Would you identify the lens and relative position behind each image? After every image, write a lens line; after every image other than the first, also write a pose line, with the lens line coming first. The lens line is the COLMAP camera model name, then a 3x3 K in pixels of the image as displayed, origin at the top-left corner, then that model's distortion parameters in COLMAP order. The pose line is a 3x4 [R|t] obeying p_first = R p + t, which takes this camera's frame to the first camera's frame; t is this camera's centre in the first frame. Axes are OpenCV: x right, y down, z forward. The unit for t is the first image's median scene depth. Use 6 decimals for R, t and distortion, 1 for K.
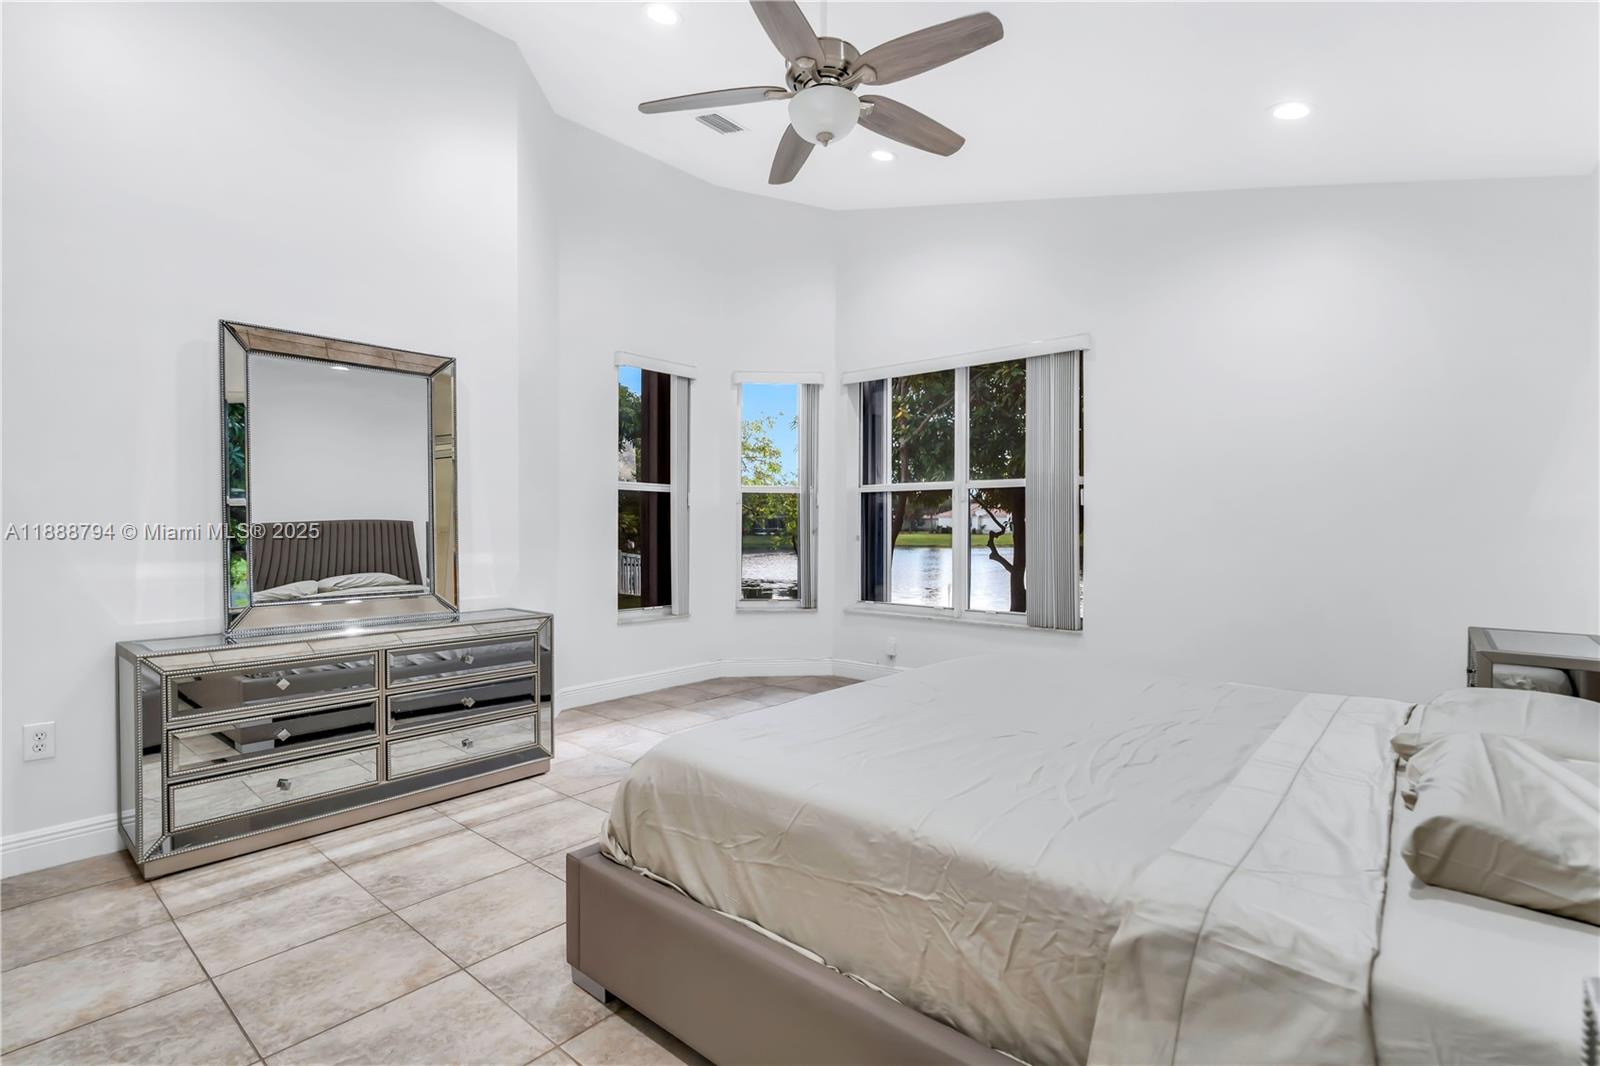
lens RADIAL K [[772.4, 0, 800.0], [0, 772.4, 533.0], [0, 0, 1]] dist [-0.003324, -0.000351]
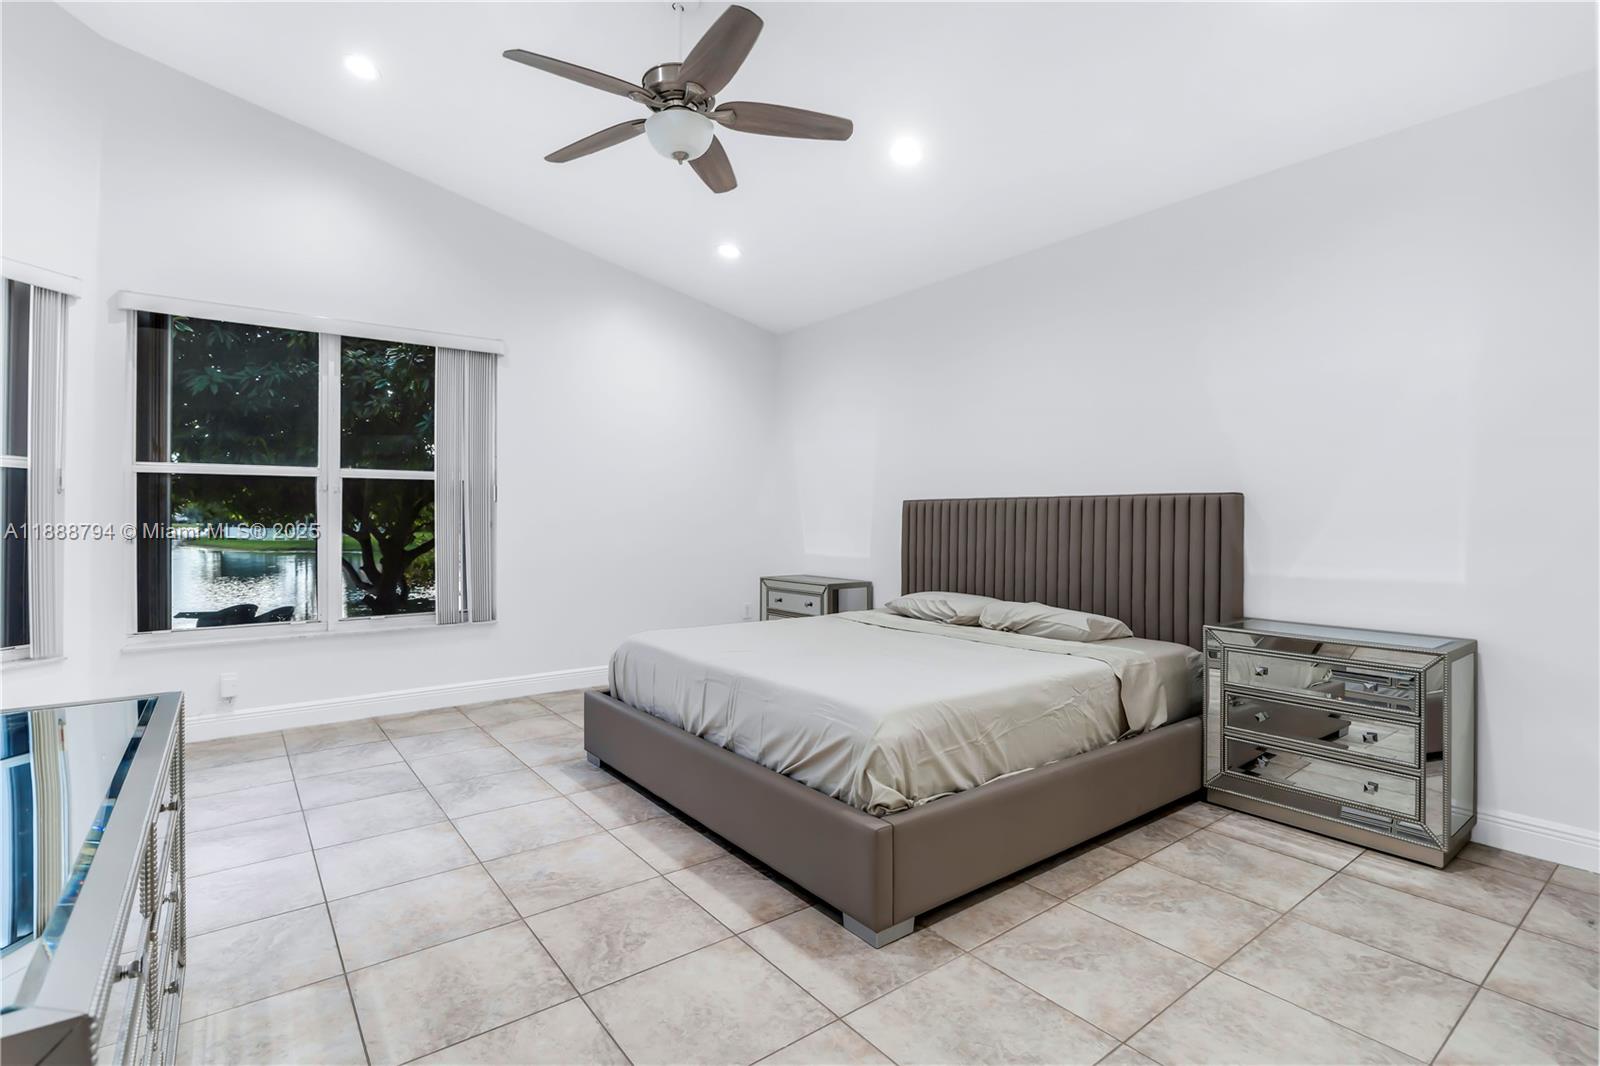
lens RADIAL K [[751.3, 0, 800.0], [0, 751.3, 533.0], [0, 0, 1]] dist [-0.000393, -0.000100]
pose [[0.207133, -0.021228, 0.978082, -0.534306], [0.014792, 0.999718, 0.018565, -0.004325], [-0.978201, 0.010623, 0.207388, 0.358914]]
